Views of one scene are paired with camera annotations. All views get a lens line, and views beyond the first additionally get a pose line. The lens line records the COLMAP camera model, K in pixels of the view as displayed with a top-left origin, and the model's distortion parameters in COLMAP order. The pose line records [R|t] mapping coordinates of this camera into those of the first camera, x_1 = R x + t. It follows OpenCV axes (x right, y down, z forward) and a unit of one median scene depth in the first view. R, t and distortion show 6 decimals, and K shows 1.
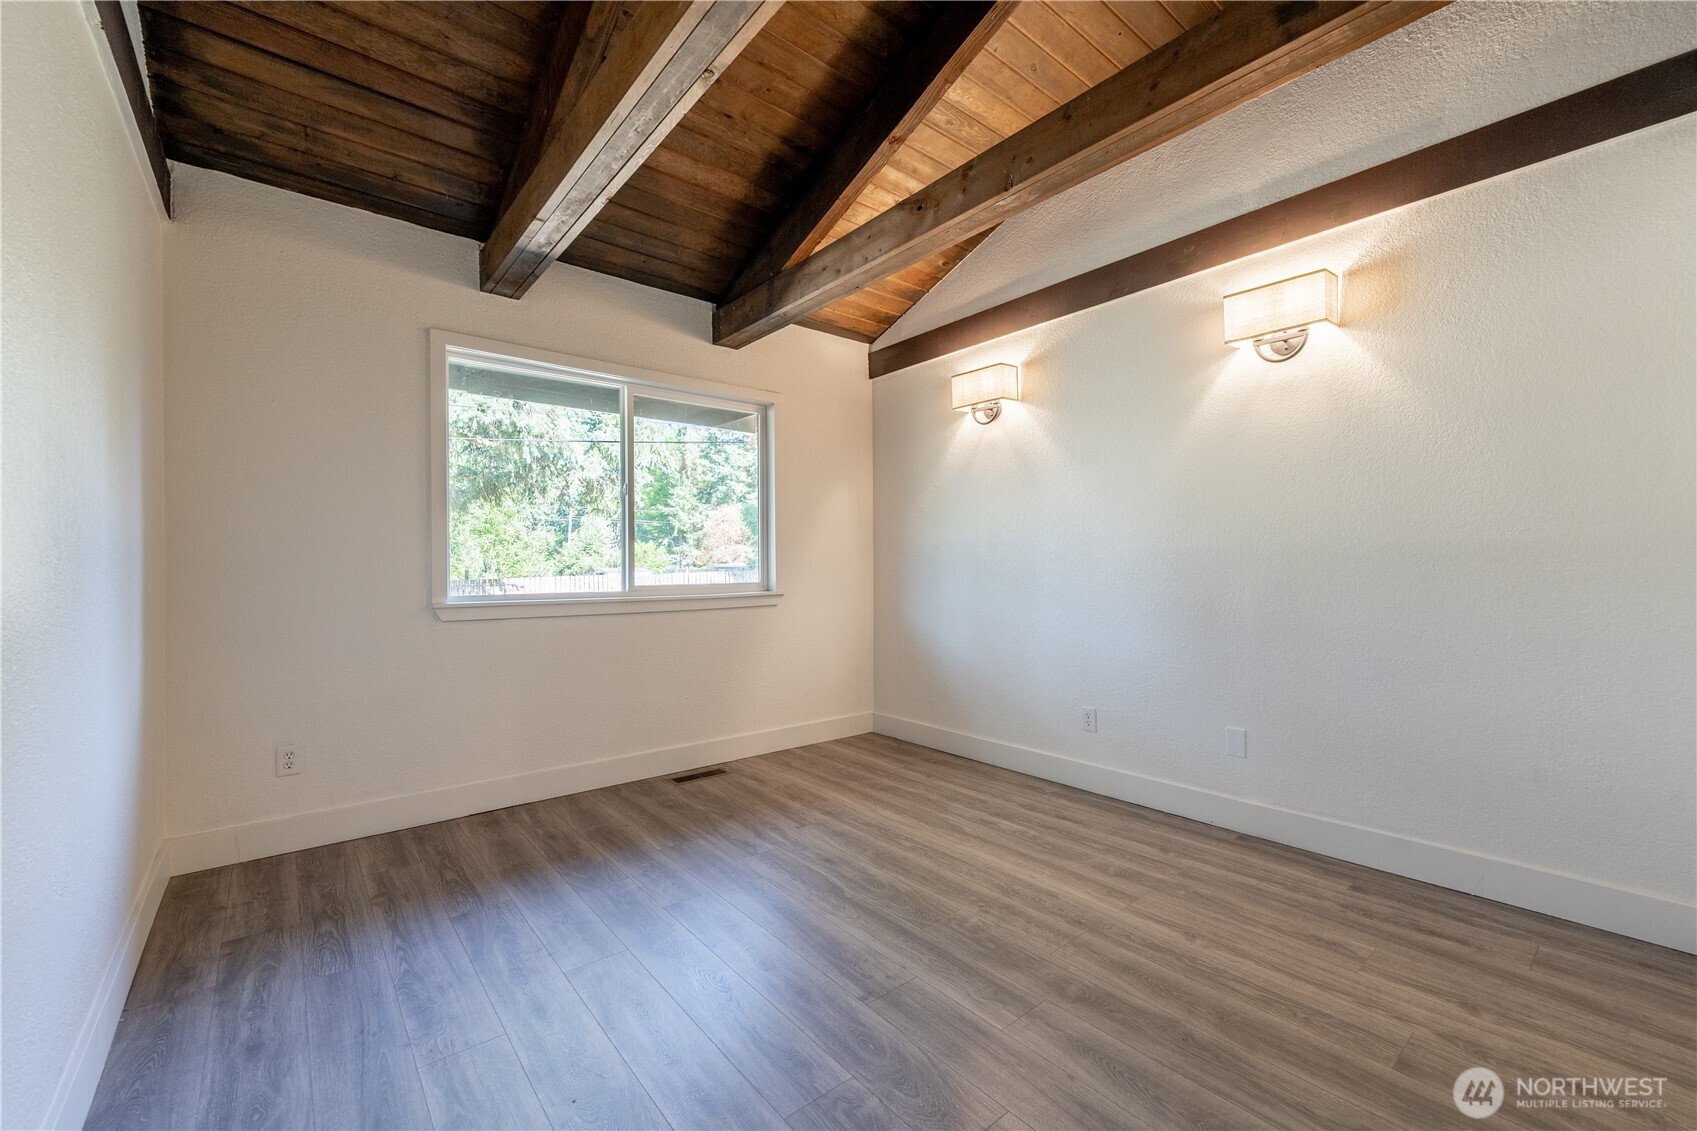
lens RADIAL K [[684.3, 0, 845.8], [0, 684.3, 560.5], [0, 0, 1]] dist [0.001469, -0.002255]
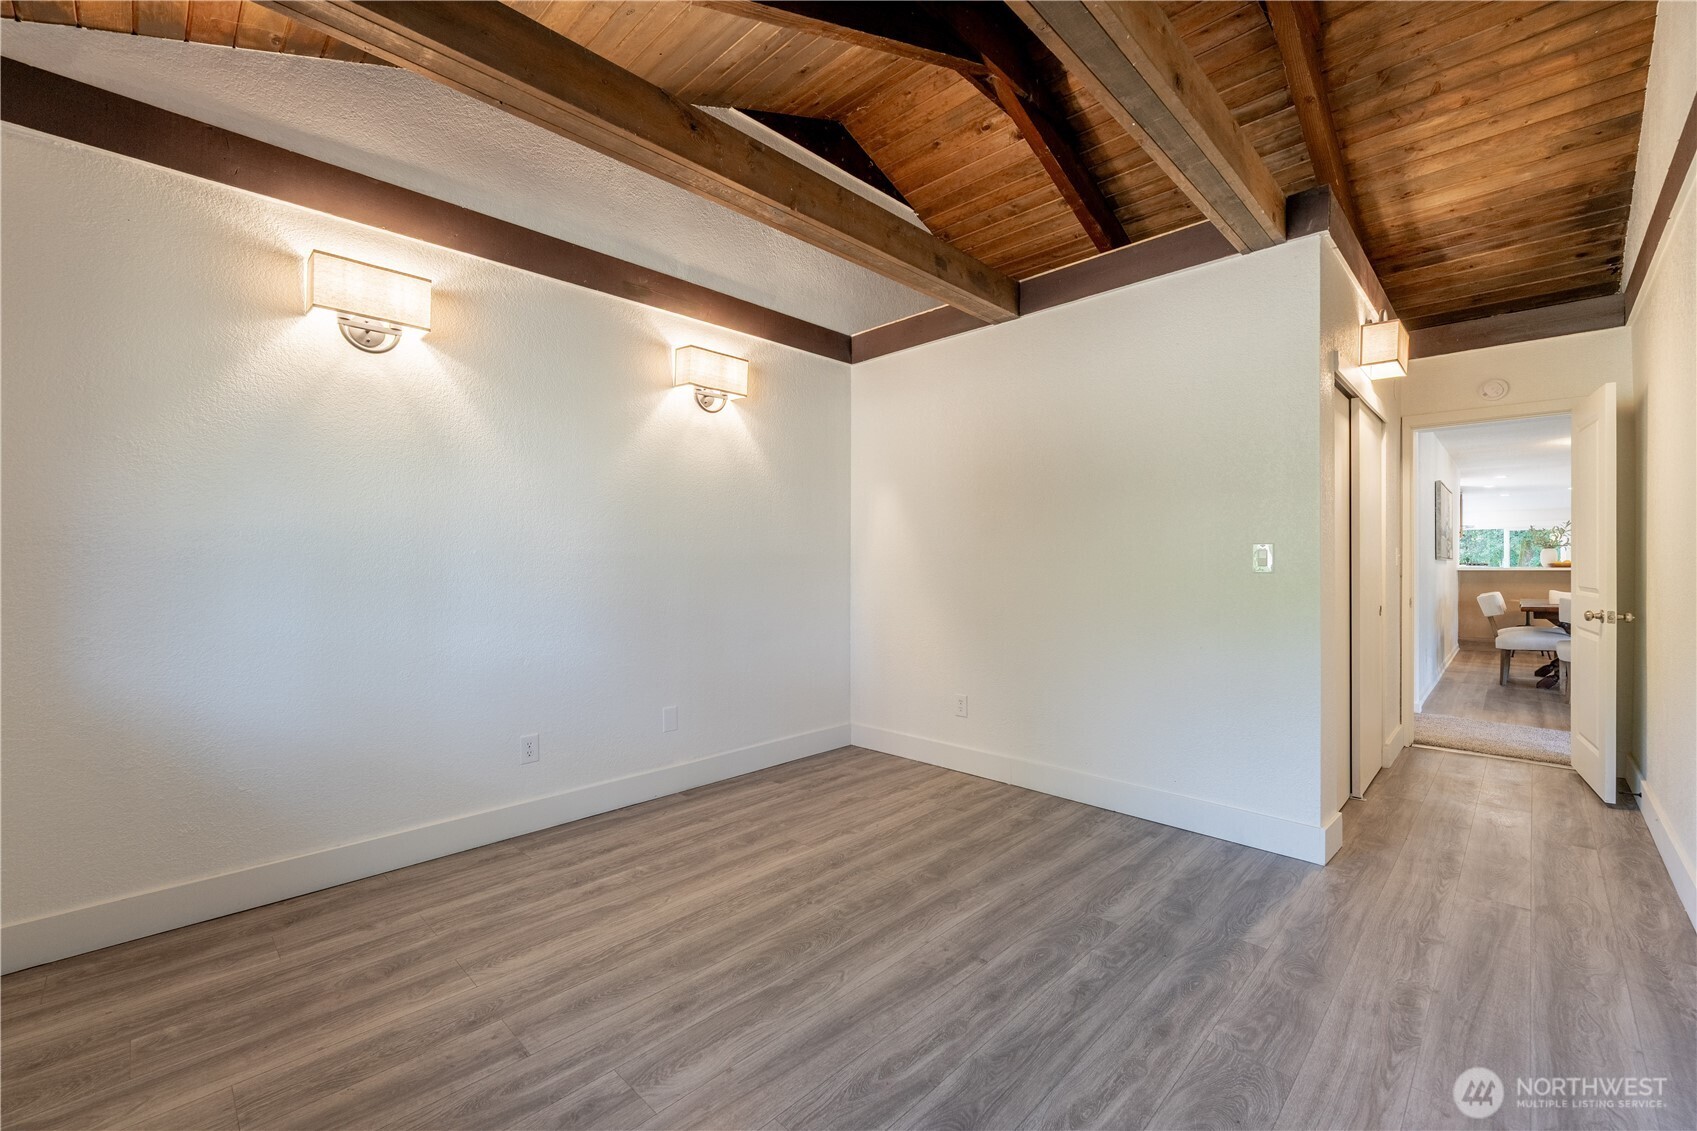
lens RADIAL K [[684.3, 0, 855.5], [0, 684.3, 563.8], [0, 0, 1]] dist [0.001469, -0.002255]
pose [[-0.101804, 0.008260, 0.994770, -0.688186], [-0.002793, 0.999959, -0.008589, 0.006839], [-0.994801, -0.003652, -0.101777, 0.861175]]
